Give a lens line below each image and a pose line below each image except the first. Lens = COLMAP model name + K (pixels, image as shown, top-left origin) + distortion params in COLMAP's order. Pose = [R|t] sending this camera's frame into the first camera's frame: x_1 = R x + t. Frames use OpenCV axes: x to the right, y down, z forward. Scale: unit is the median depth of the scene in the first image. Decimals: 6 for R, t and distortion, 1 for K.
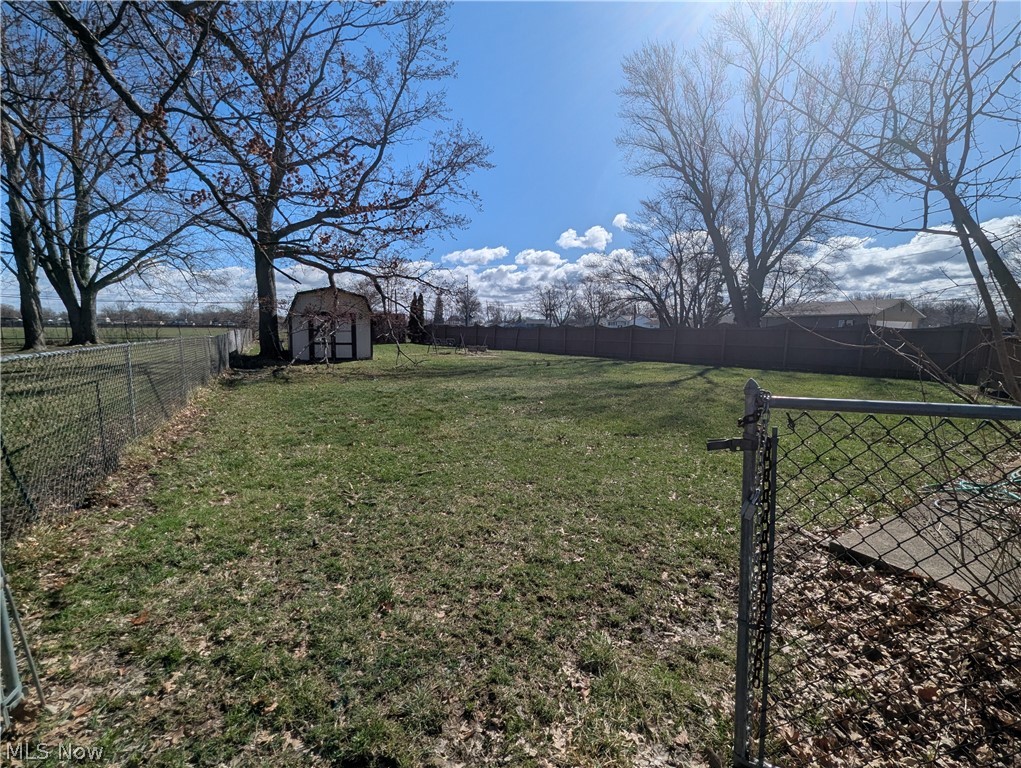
lens RADIAL K [[408.8, 0, 508.3], [0, 408.8, 386.9], [0, 0, 1]] dist [0.002054, 0.000127]
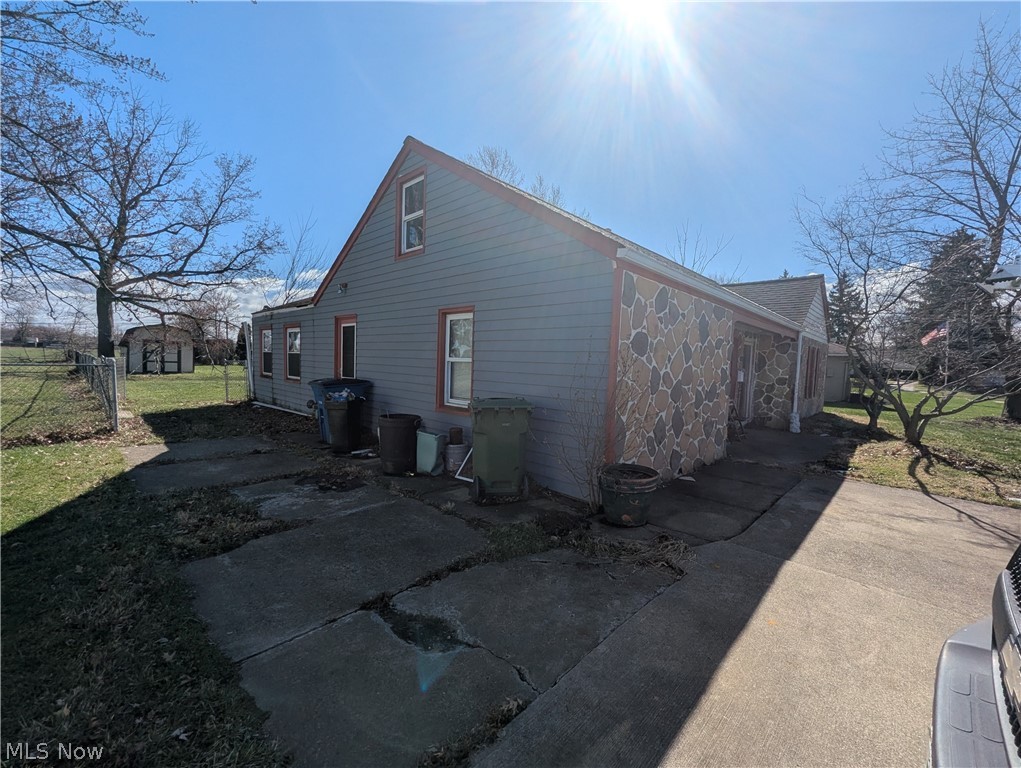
lens RADIAL K [[408.8, 0, 514.6], [0, 408.8, 382.8], [0, 0, 1]] dist [0.002054, 0.000127]
pose [[0.942796, -0.006348, 0.333311, 0.273809], [0.031422, 0.997060, -0.069889, 0.112111], [-0.331887, 0.076364, 0.940223, -0.795782]]
